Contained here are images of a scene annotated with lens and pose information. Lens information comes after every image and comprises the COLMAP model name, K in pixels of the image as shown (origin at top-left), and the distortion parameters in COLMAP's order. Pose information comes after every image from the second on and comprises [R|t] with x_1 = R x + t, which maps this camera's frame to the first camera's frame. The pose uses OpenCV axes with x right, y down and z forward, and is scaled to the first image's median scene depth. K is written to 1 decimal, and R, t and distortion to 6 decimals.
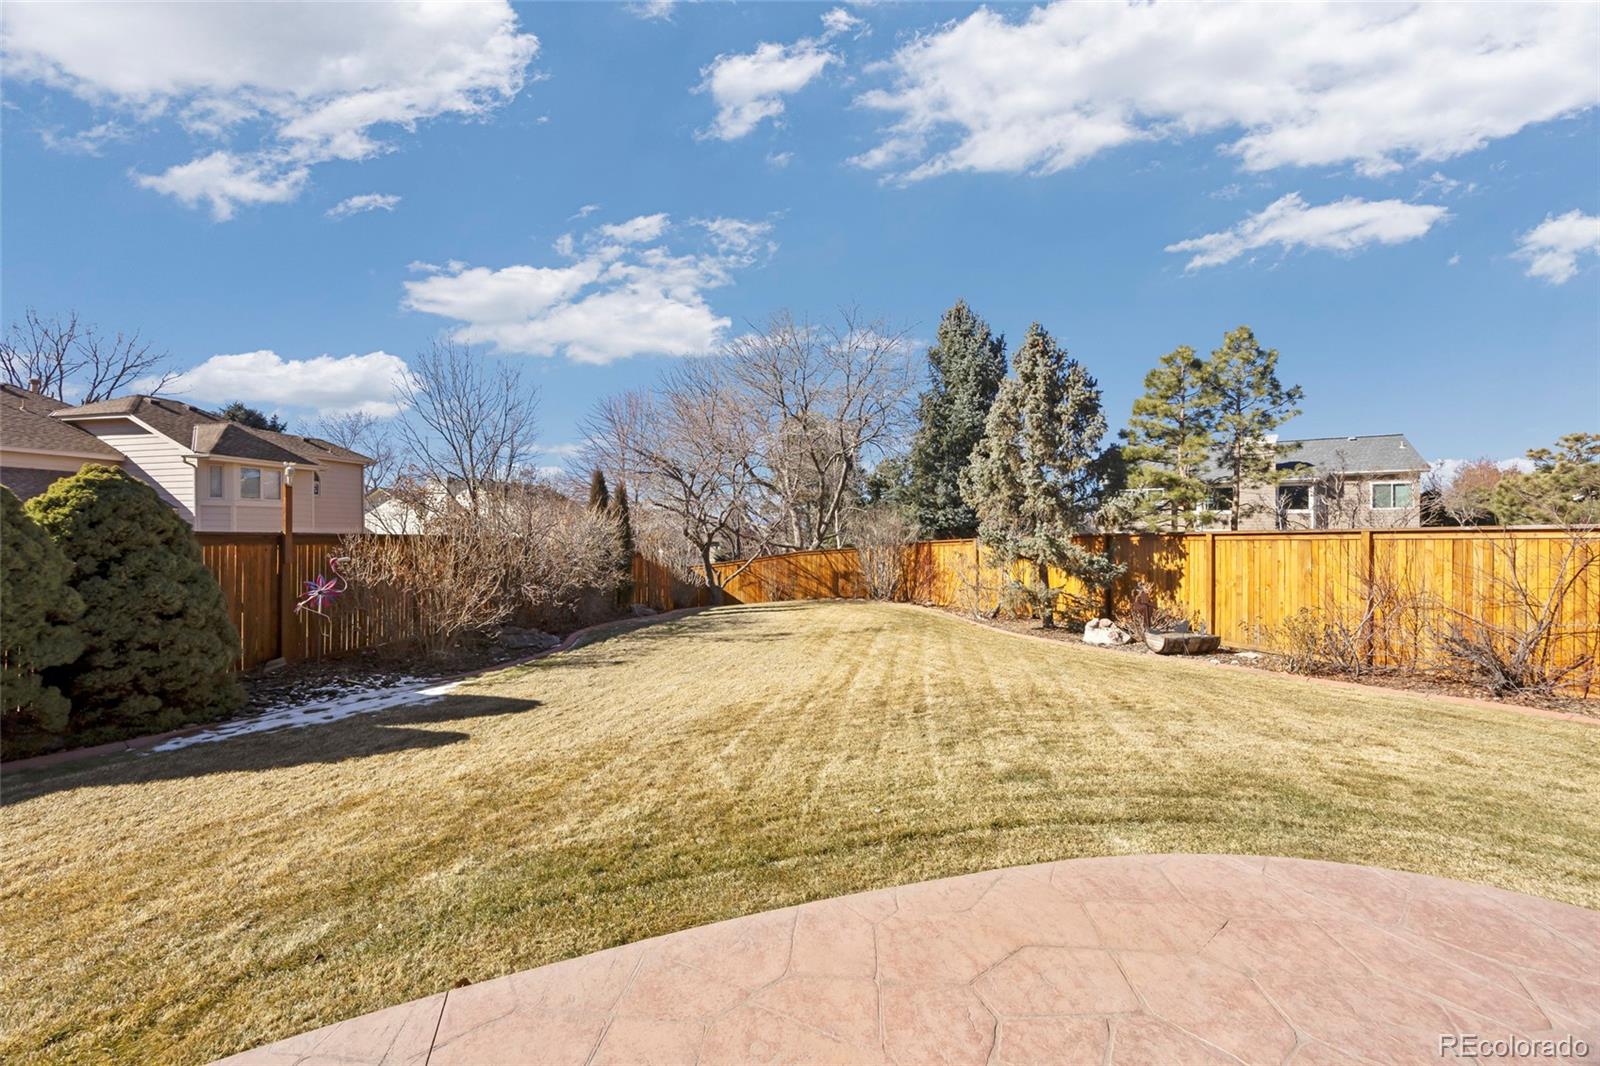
lens RADIAL K [[635.0, 0, 800.0], [0, 635.0, 533.0], [0, 0, 1]] dist [0.011390, -0.000017]
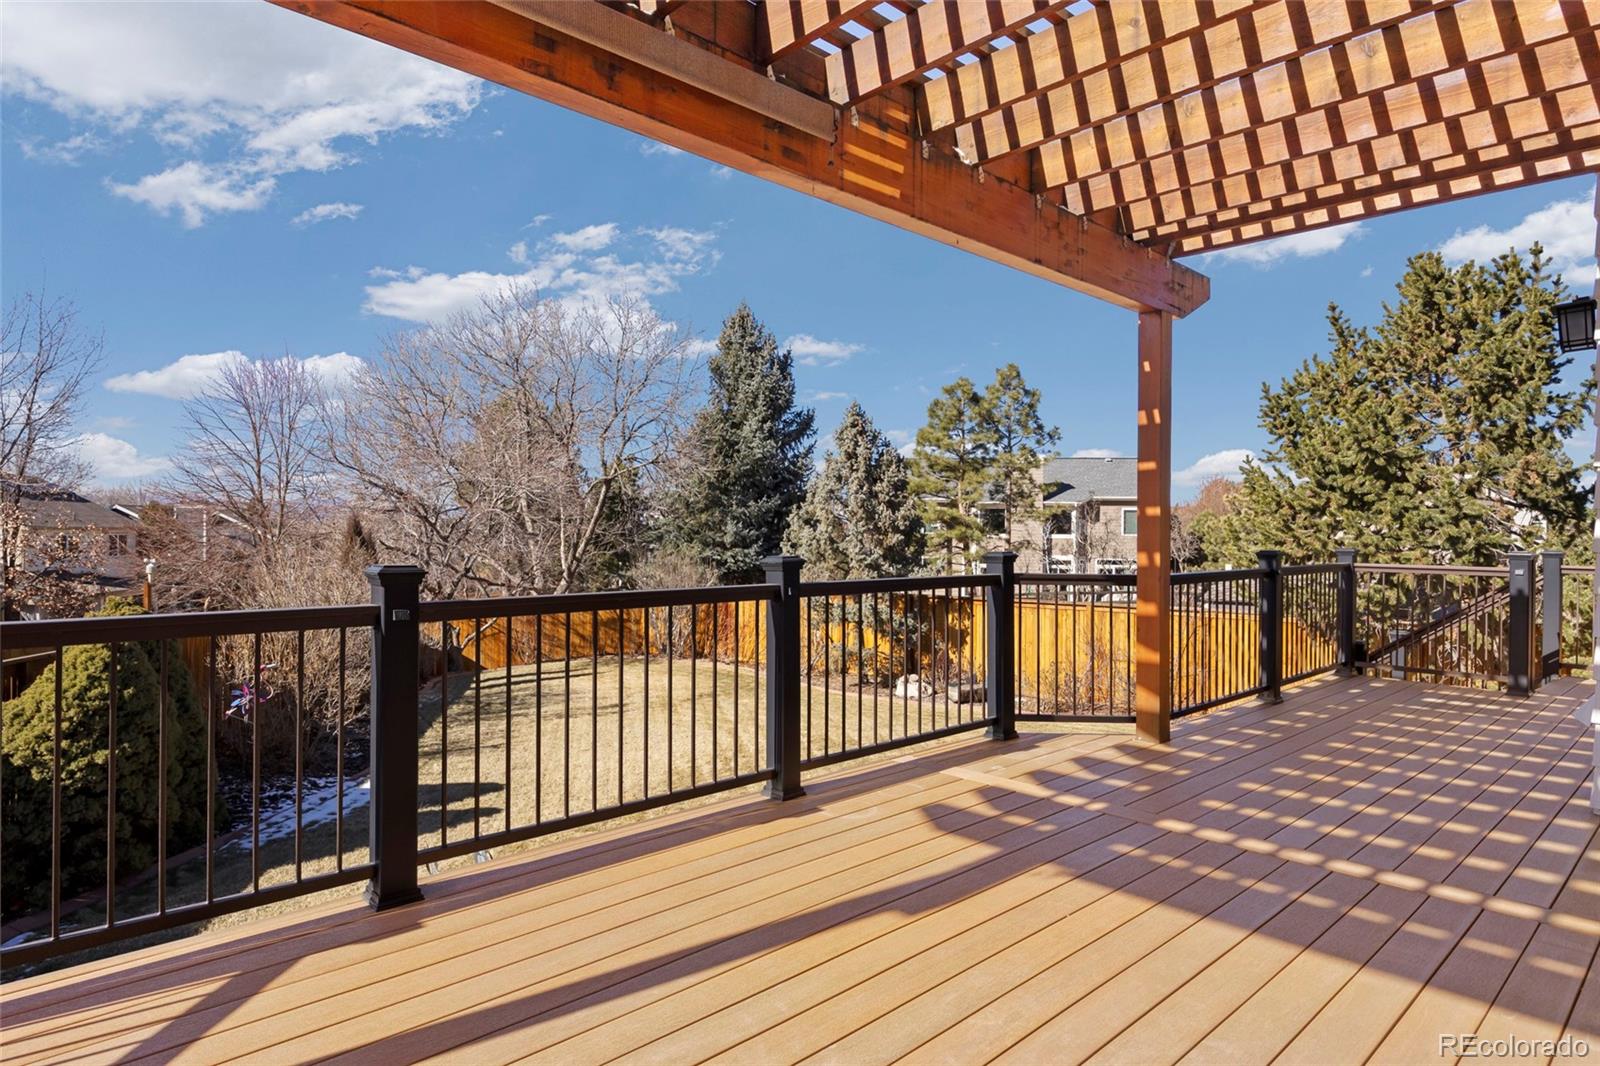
lens RADIAL K [[940.7, 0, 800.0], [0, 940.7, 533.0], [0, 0, 1]] dist [0.000547, 0.000048]
pose [[0.927362, 0.006128, 0.374114, -0.172981], [-0.006502, 0.999979, -0.000262, -0.059471], [-0.374108, -0.002189, 0.927382, -0.247784]]
